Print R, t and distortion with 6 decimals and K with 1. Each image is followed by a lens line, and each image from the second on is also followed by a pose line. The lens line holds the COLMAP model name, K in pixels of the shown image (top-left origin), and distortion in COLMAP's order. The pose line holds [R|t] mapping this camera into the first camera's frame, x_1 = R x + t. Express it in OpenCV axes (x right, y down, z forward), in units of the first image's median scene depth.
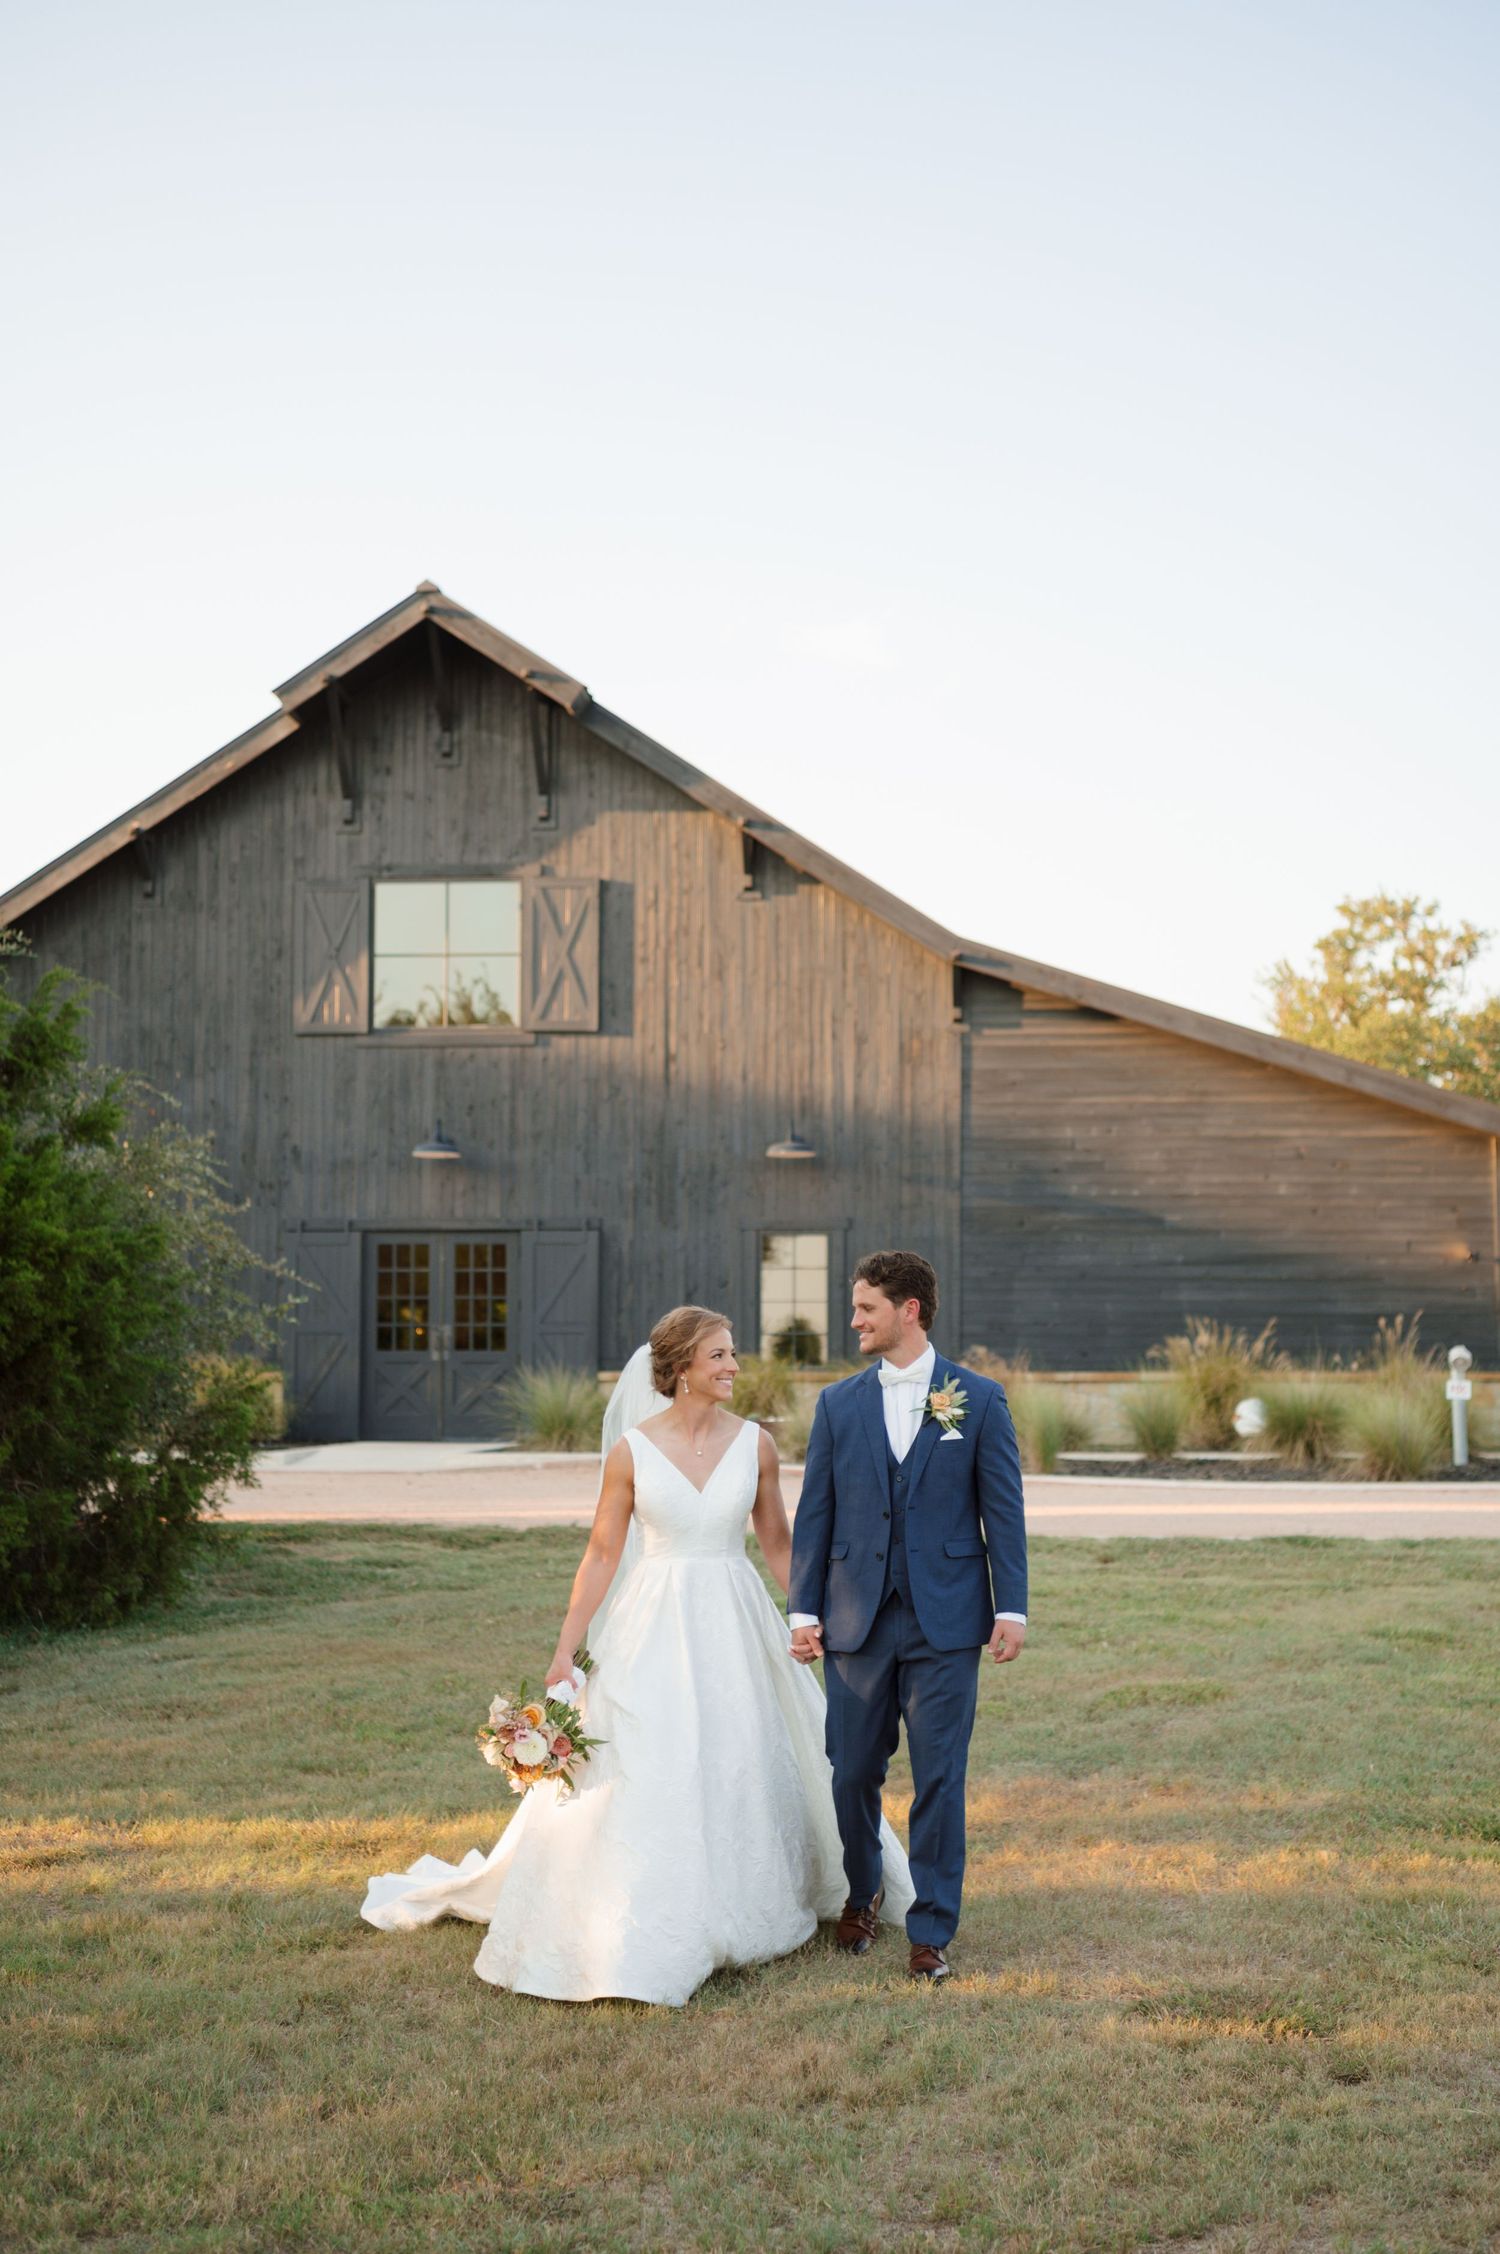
lens RADIAL K [[3158.4, 0, 750.0], [0, 3158.4, 1127.0], [0, 0, 1]] dist [0.015620, -0.014842]
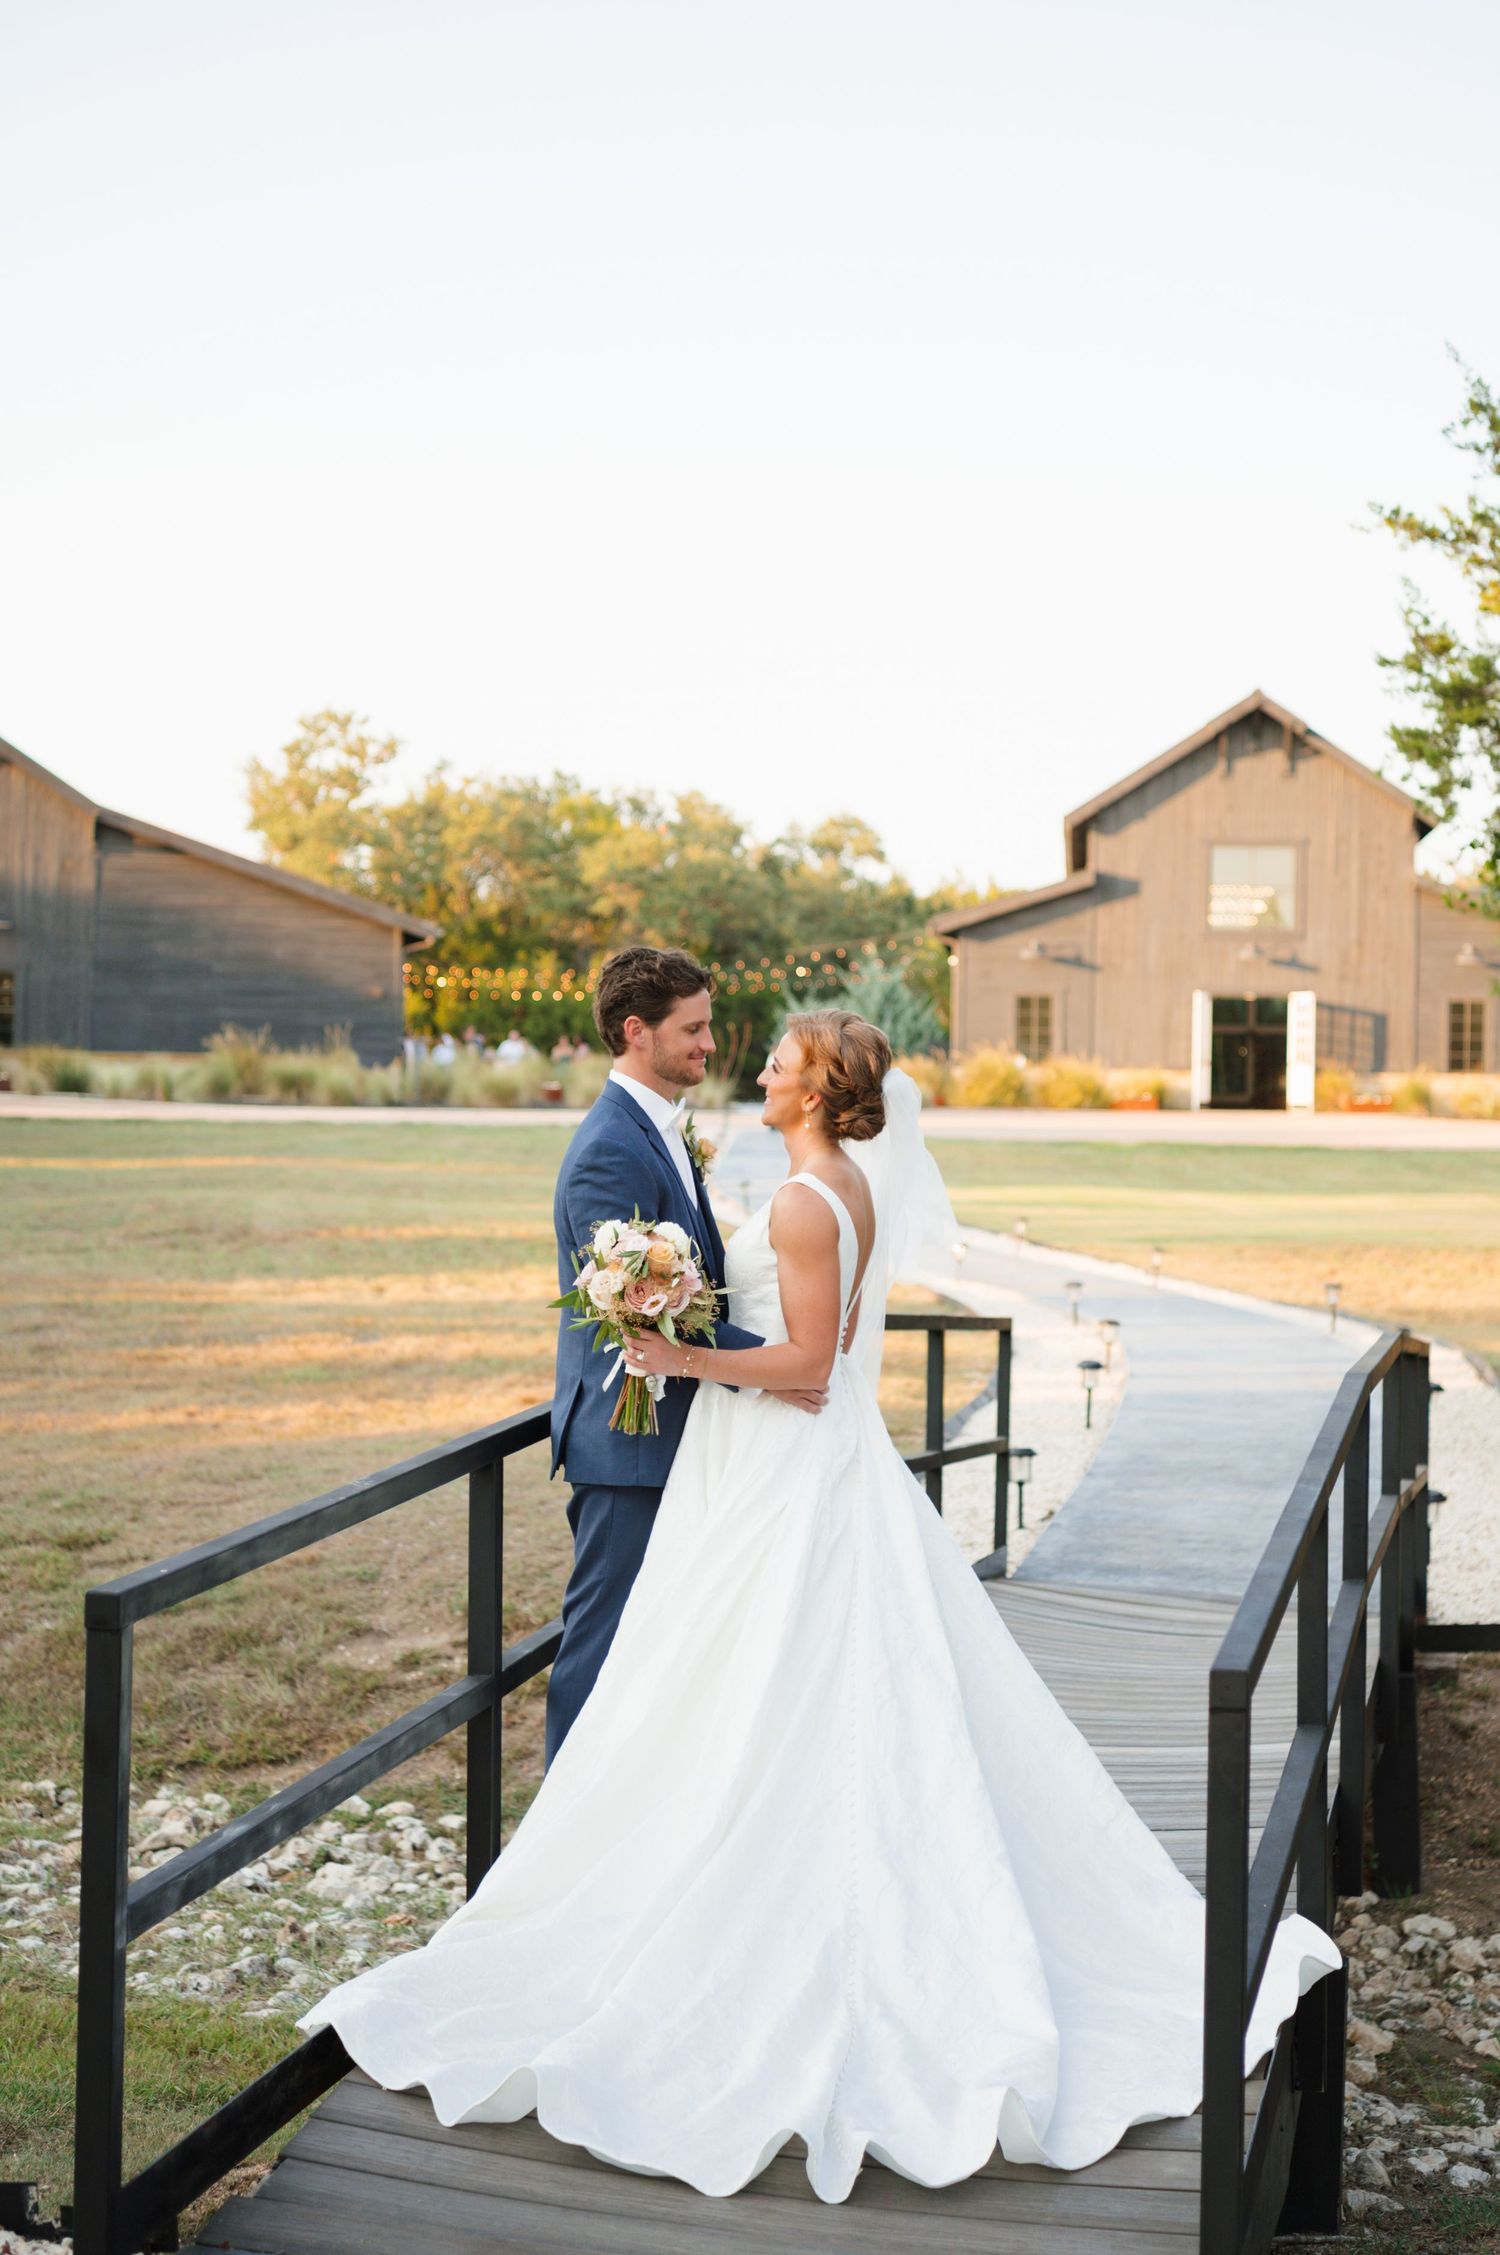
lens RADIAL K [[3099.4, 0, 750.0], [0, 3099.4, 1127.5], [0, 0, 1]] dist [0.006543, 0.005183]
pose [[0.942481, 0.008878, 0.334141, -0.162913], [-0.040901, 0.995198, 0.088925, -0.048443], [-0.331747, -0.097477, 0.938319, -0.729625]]
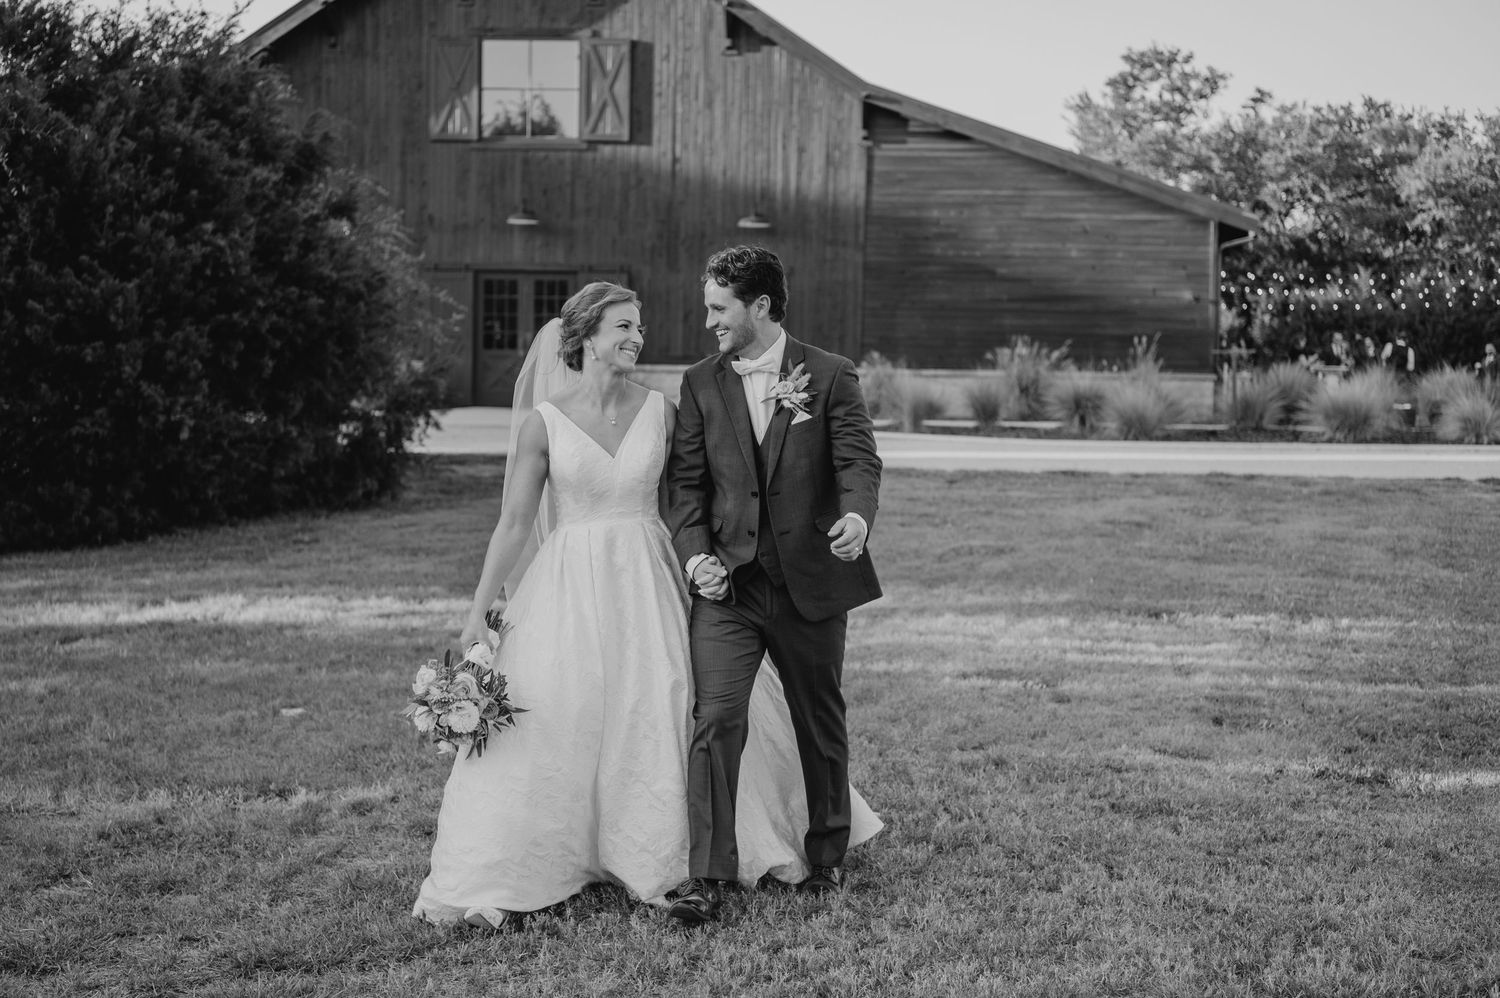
lens RADIAL K [[2188.1, 0, 718.1], [0, 2188.1, 502.0], [0, 0, 1]] dist [0.005355, -0.004069]
pose [[0.999869, 0.015365, 0.005152, -0.007887], [-0.015929, 0.990314, 0.137927, -0.004447], [-0.002983, -0.137991, 0.990429, -0.069931]]
